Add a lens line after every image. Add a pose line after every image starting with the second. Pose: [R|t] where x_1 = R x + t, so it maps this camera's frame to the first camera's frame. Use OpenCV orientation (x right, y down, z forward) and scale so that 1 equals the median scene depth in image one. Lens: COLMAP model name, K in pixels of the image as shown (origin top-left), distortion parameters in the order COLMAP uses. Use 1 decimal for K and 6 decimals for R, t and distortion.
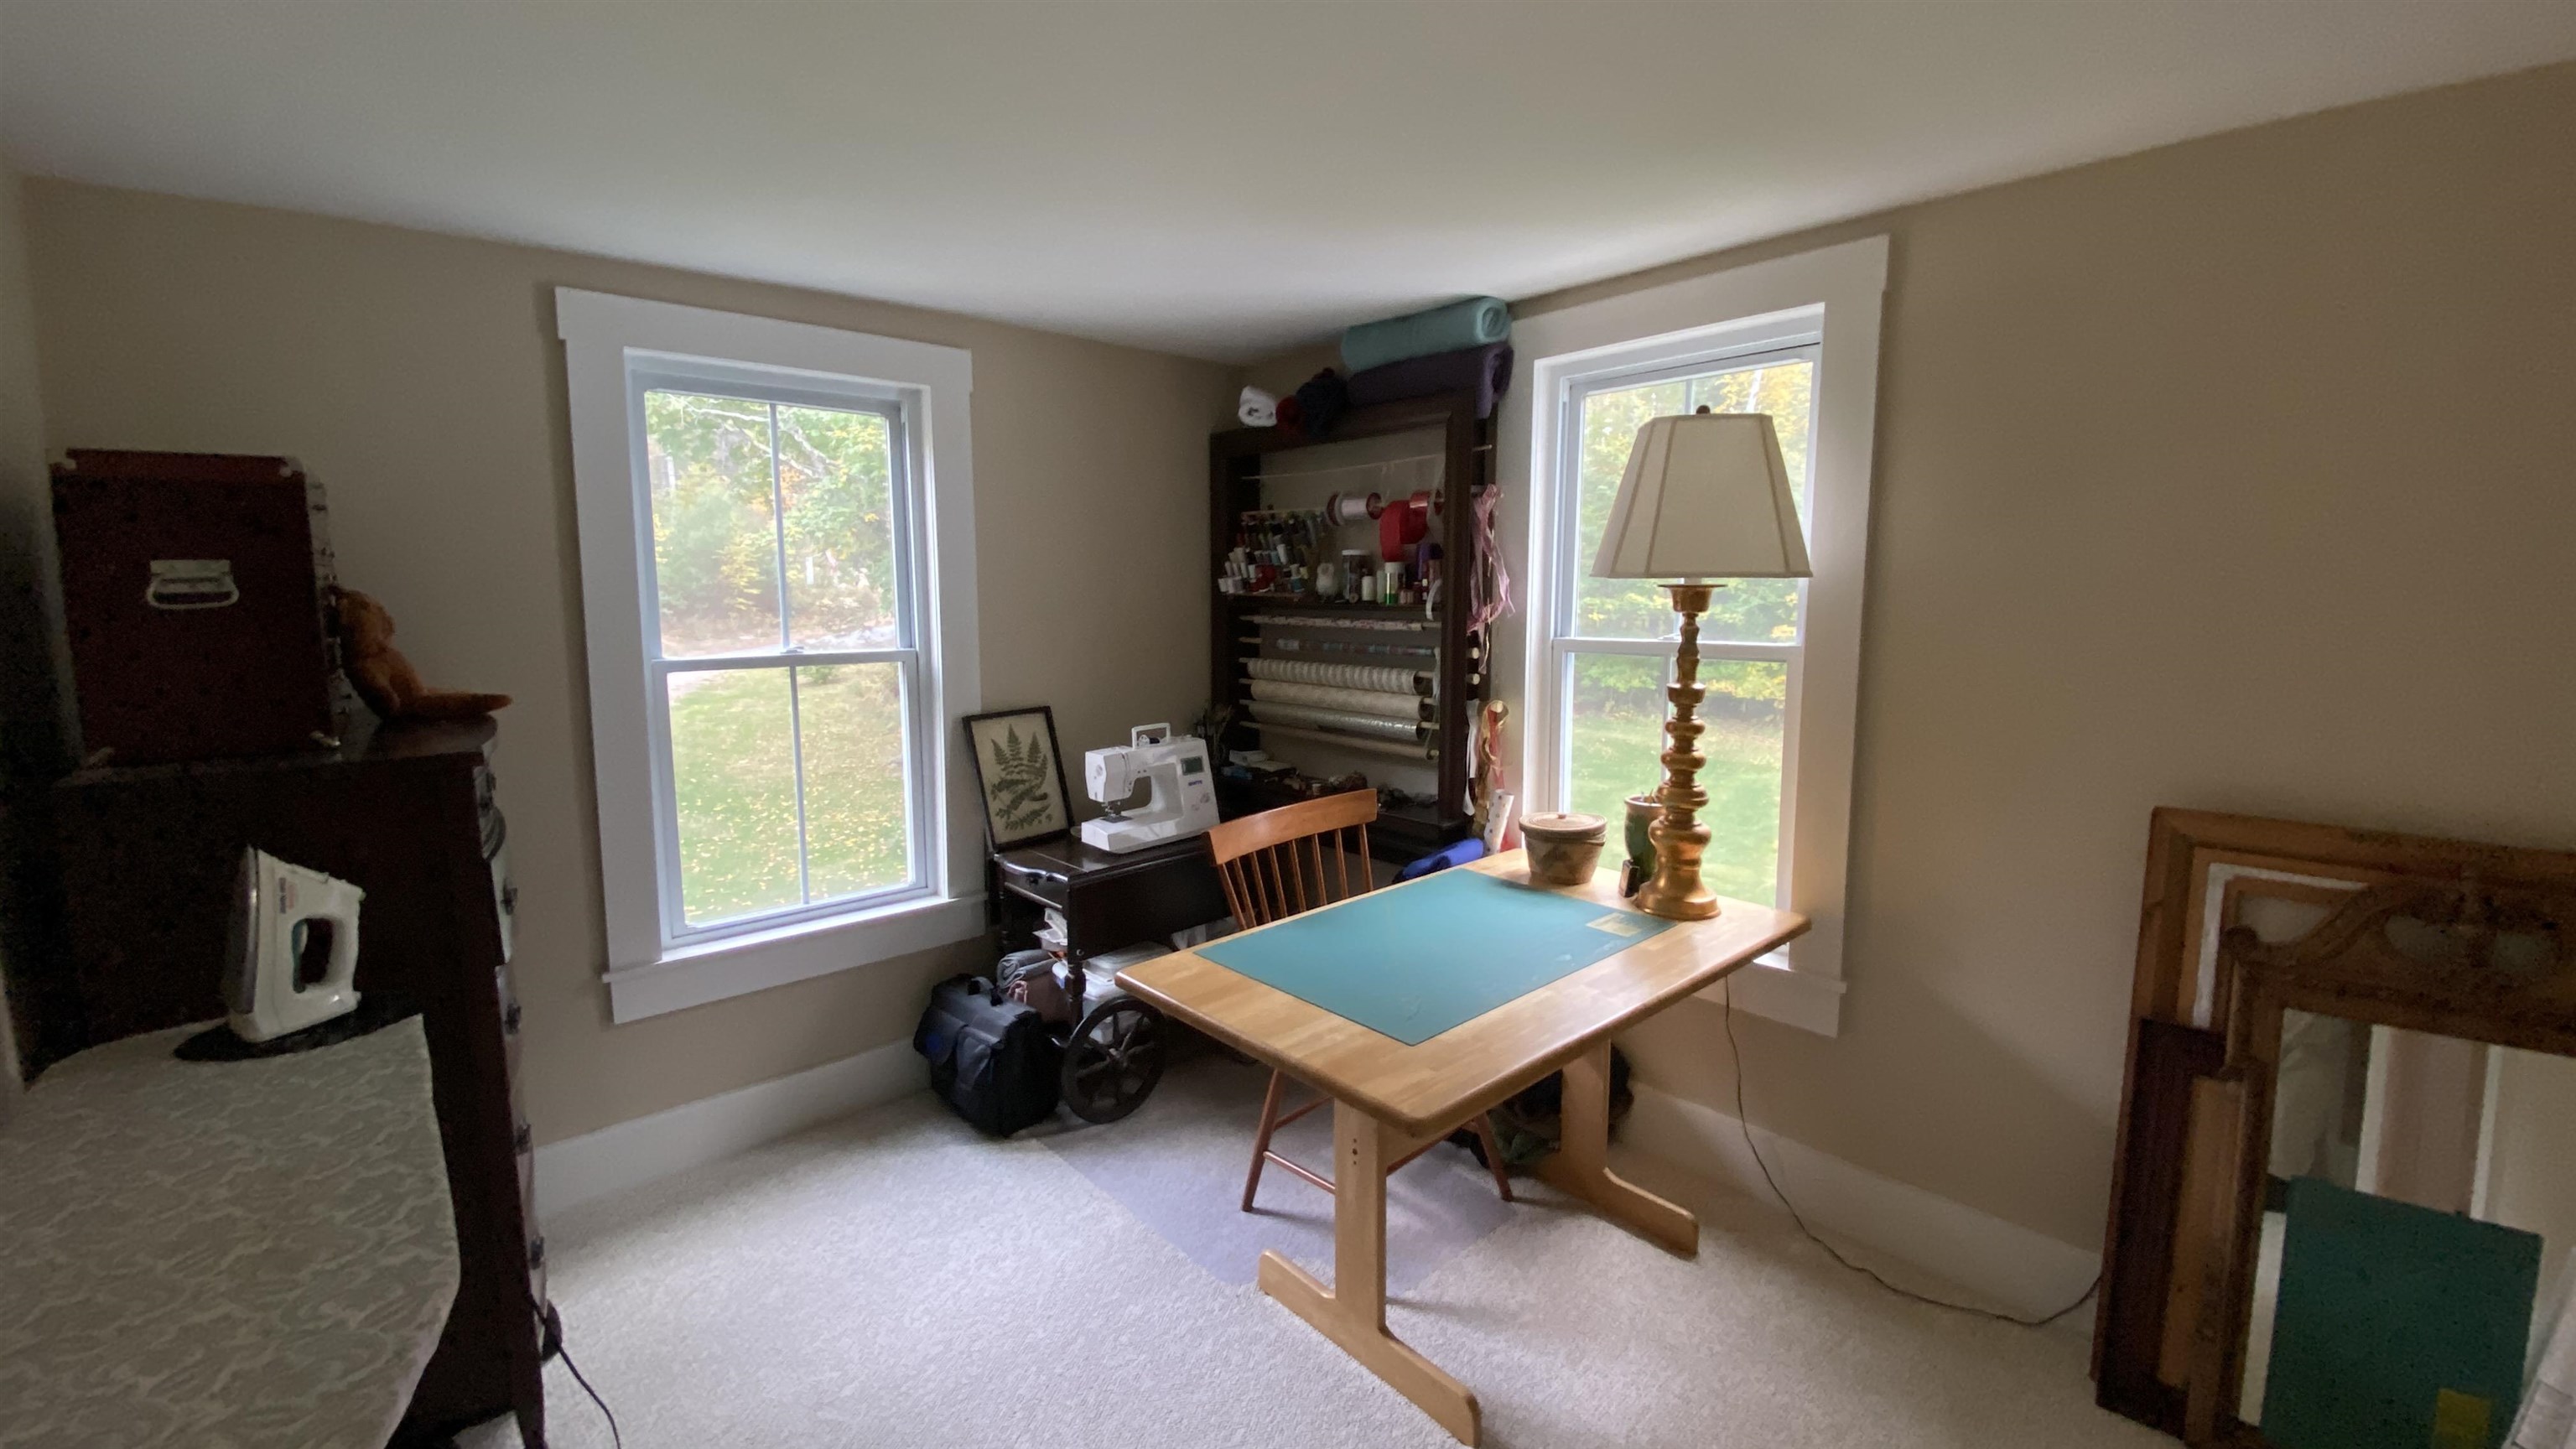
lens RADIAL K [[1057.4, 0, 1284.5], [0, 1057.4, 715.2], [0, 0, 1]] dist [0.004925, -0.001263]
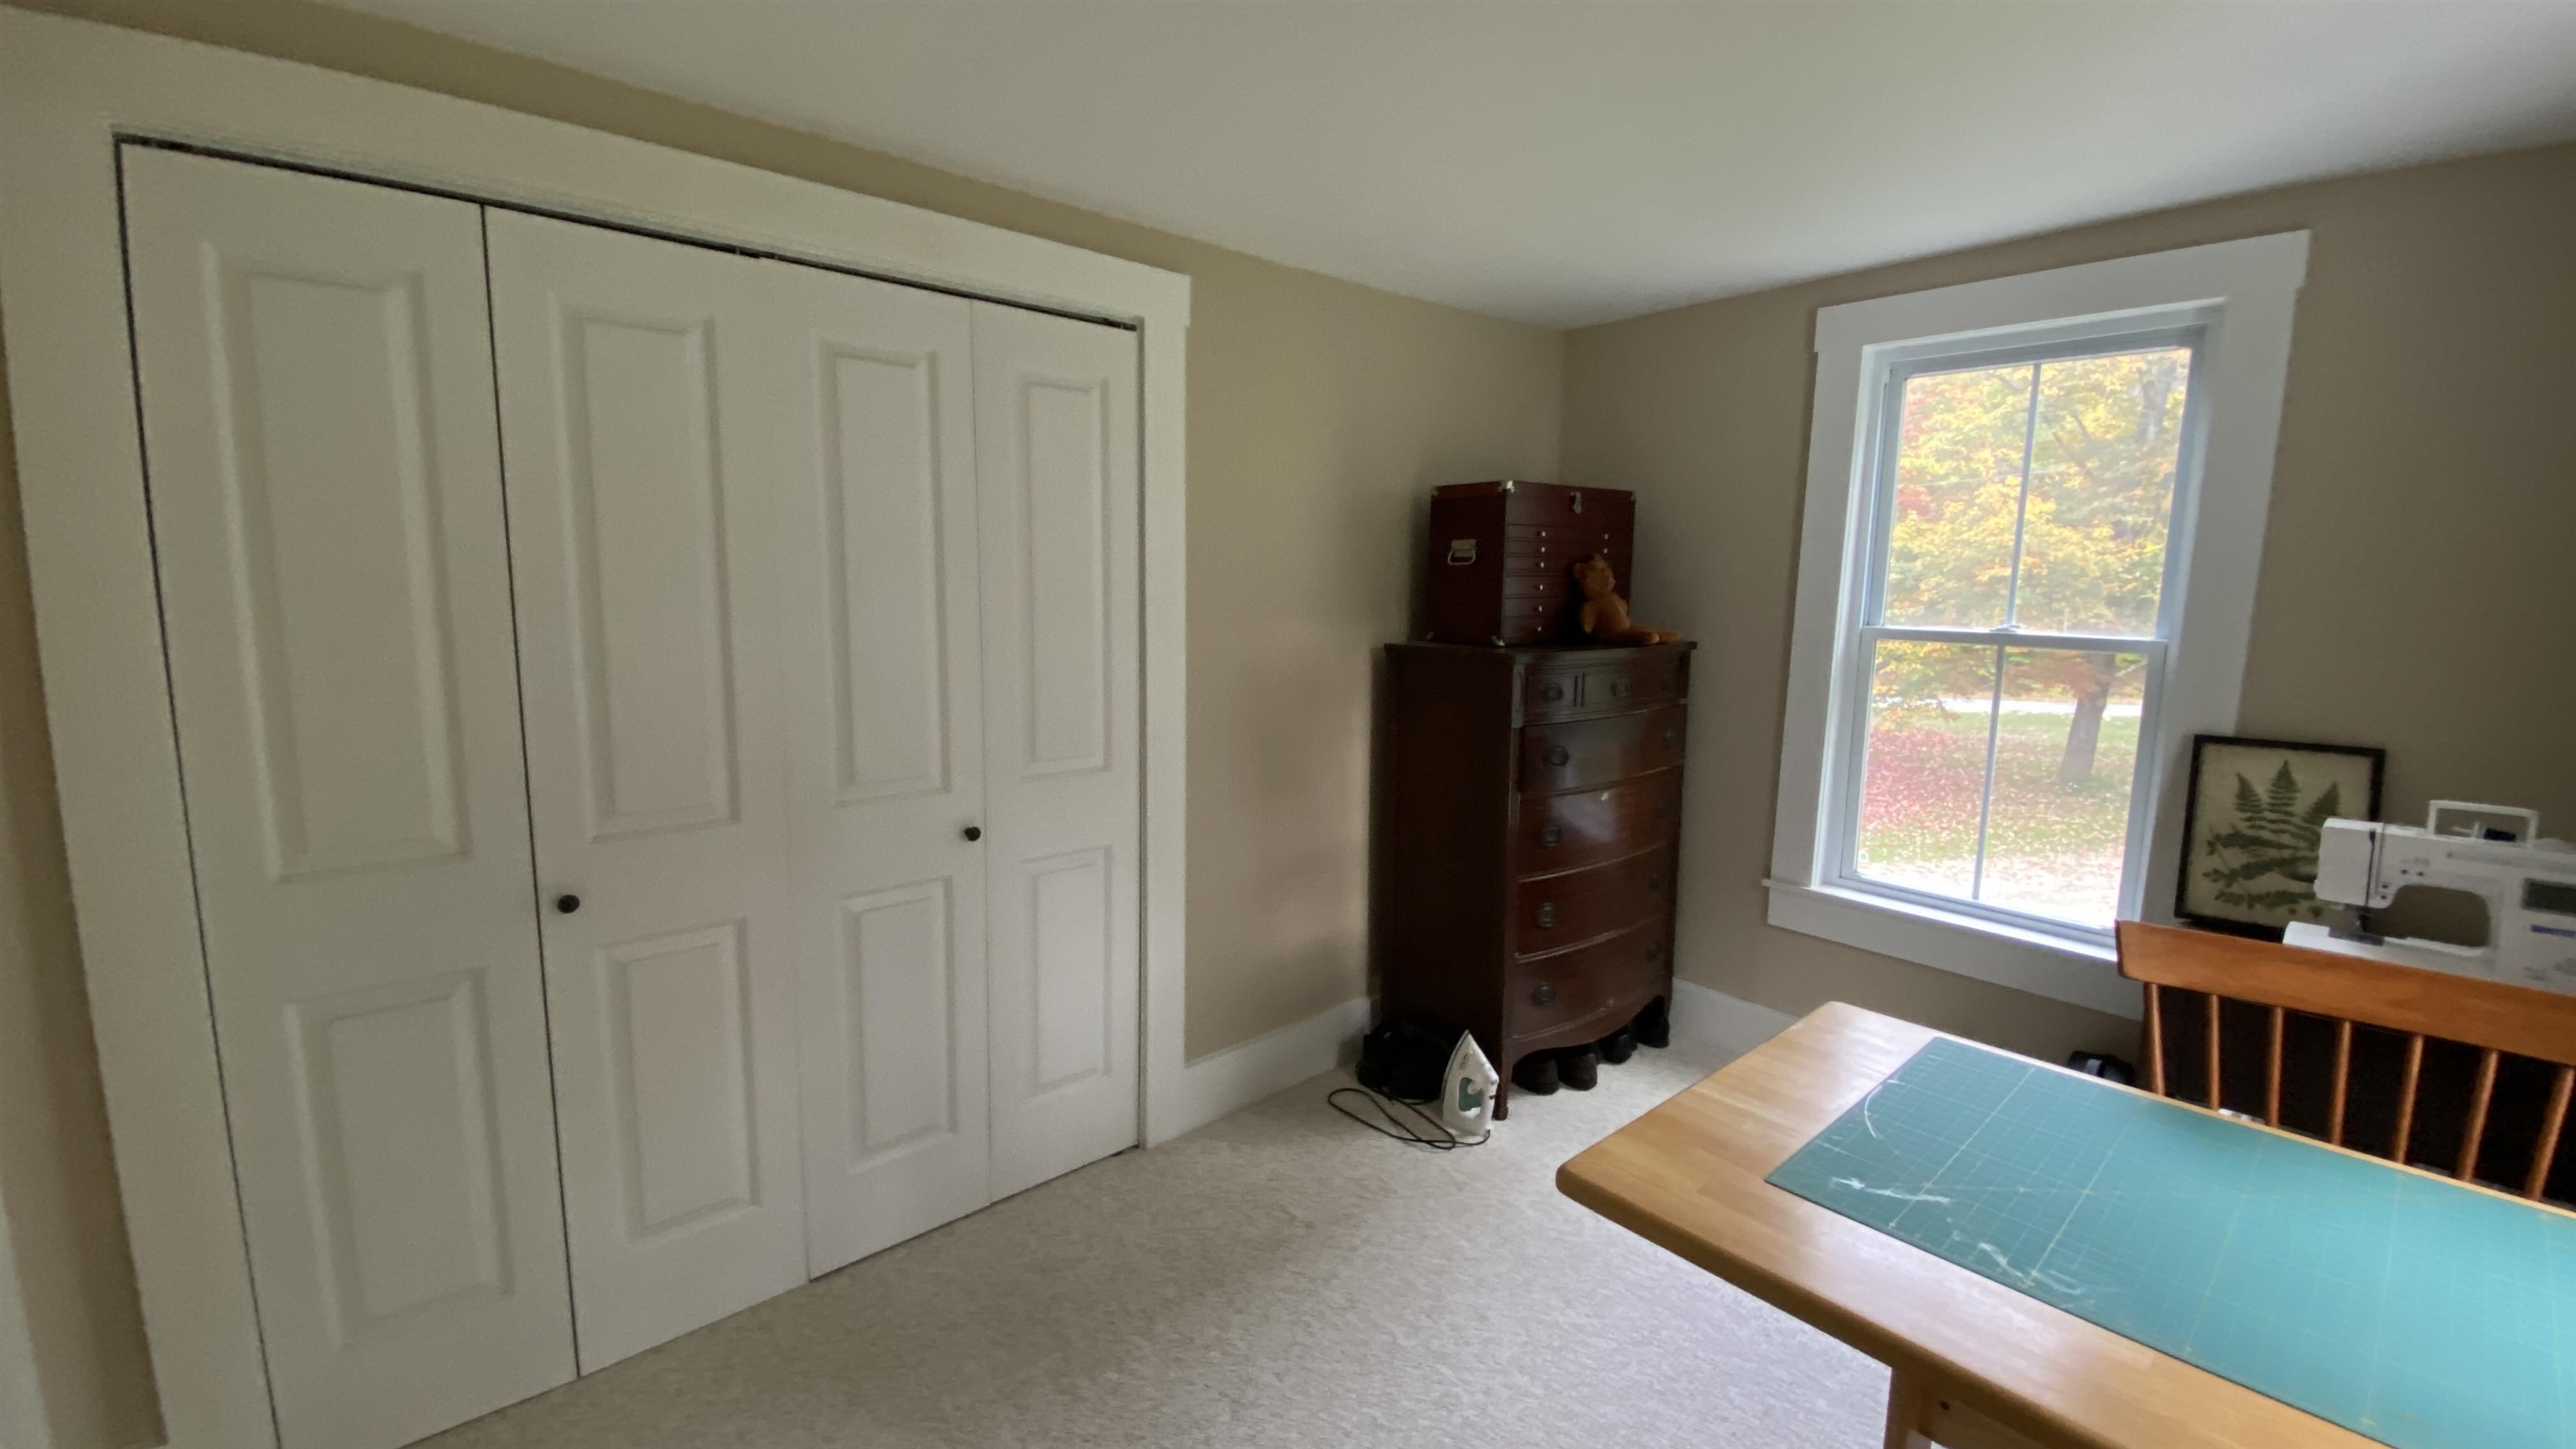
lens RADIAL K [[1057.4, 0, 1288.2], [0, 1057.4, 714.3], [0, 0, 1]] dist [0.004925, -0.001263]
pose [[-0.021824, 0.142165, -0.989602, 0.454933], [-0.136677, 0.980121, 0.143817, -0.033482], [0.990375, 0.138394, -0.001959, 0.362855]]
